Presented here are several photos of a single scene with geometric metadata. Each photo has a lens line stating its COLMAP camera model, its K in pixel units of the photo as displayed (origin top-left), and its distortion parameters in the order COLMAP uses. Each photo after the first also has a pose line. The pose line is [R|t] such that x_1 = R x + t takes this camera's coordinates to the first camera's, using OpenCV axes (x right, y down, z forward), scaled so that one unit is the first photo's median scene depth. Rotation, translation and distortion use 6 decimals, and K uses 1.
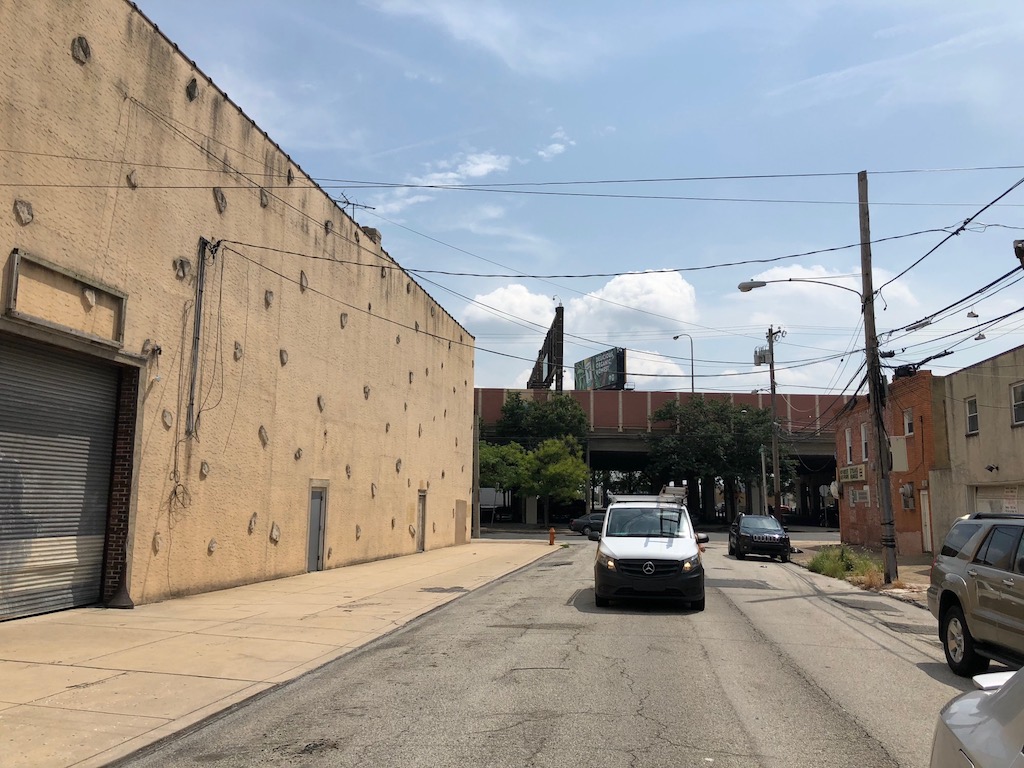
lens RADIAL K [[823.4, 0, 512.0], [0, 823.4, 384.0], [0, 0, 1]] dist [0.025237, 0.003860]
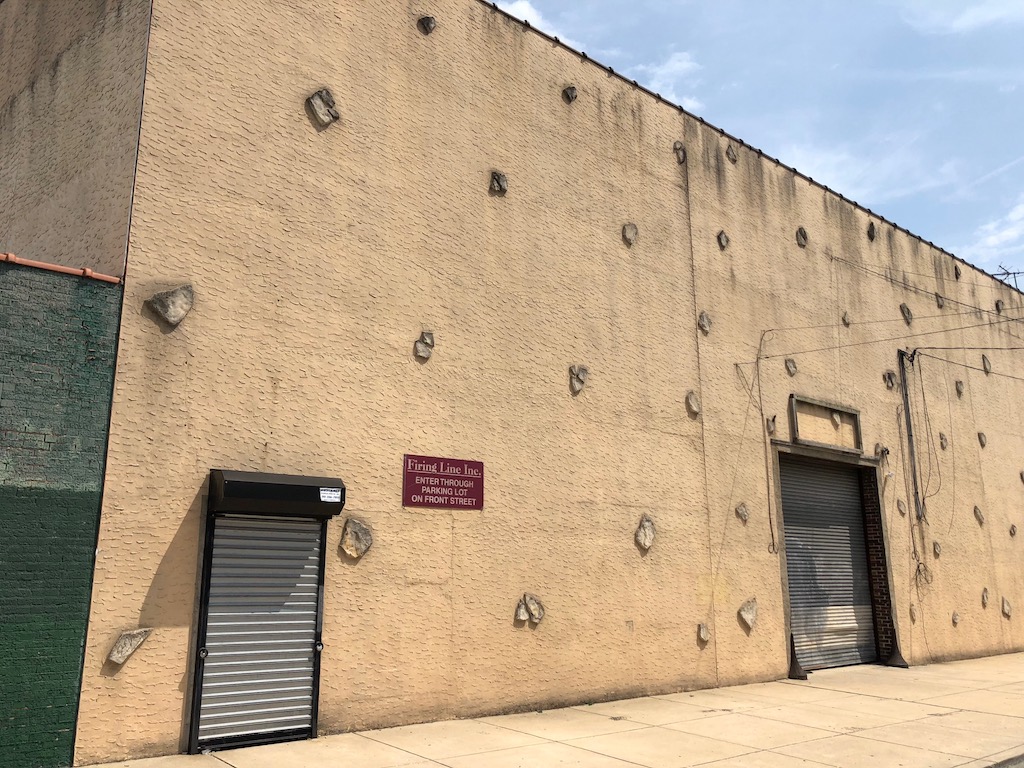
lens RADIAL K [[823.4, 0, 512.0], [0, 823.4, 384.0], [0, 0, 1]] dist [0.025237, 0.003860]
pose [[0.751922, -0.160820, -0.639336, -0.047422], [0.105032, 0.986626, -0.124649, -0.044344], [0.650831, 0.026576, 0.758757, -0.285119]]
